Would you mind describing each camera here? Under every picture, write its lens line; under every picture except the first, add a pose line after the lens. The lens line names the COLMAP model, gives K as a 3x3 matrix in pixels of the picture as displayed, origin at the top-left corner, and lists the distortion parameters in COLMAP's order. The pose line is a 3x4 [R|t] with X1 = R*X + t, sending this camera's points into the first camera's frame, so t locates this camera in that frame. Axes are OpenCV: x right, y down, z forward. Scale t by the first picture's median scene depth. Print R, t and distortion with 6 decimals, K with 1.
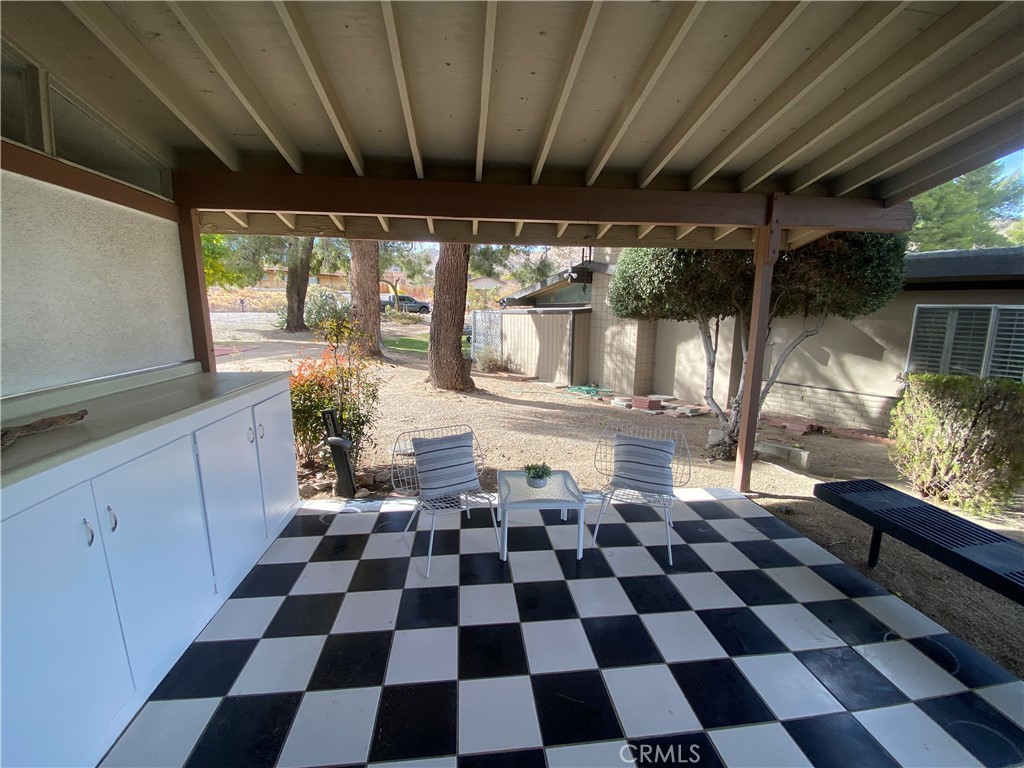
lens RADIAL K [[417.2, 0, 503.9], [0, 417.2, 387.2], [0, 0, 1]] dist [-0.001591, -0.005957]
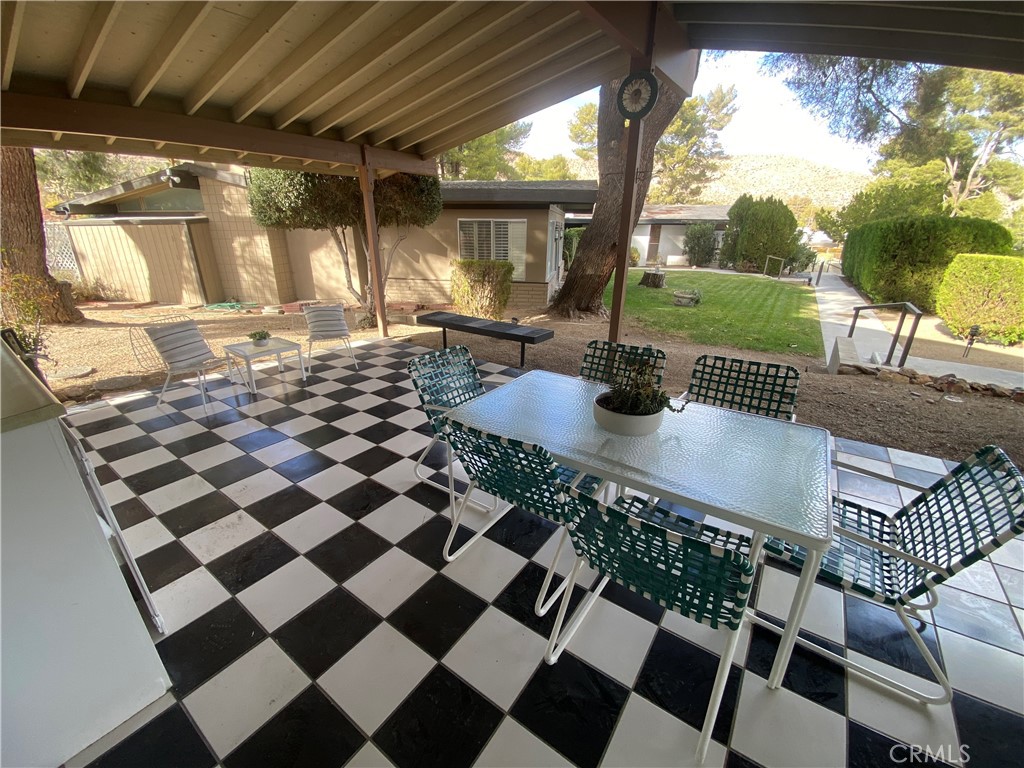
lens RADIAL K [[417.2, 0, 512.7], [0, 417.2, 390.1], [0, 0, 1]] dist [-0.001591, -0.005957]
pose [[0.653436, -0.273693, 0.705772, -0.157314], [0.126529, 0.958723, 0.254639, 0.045636], [-0.746332, -0.077090, 0.661094, -0.240220]]
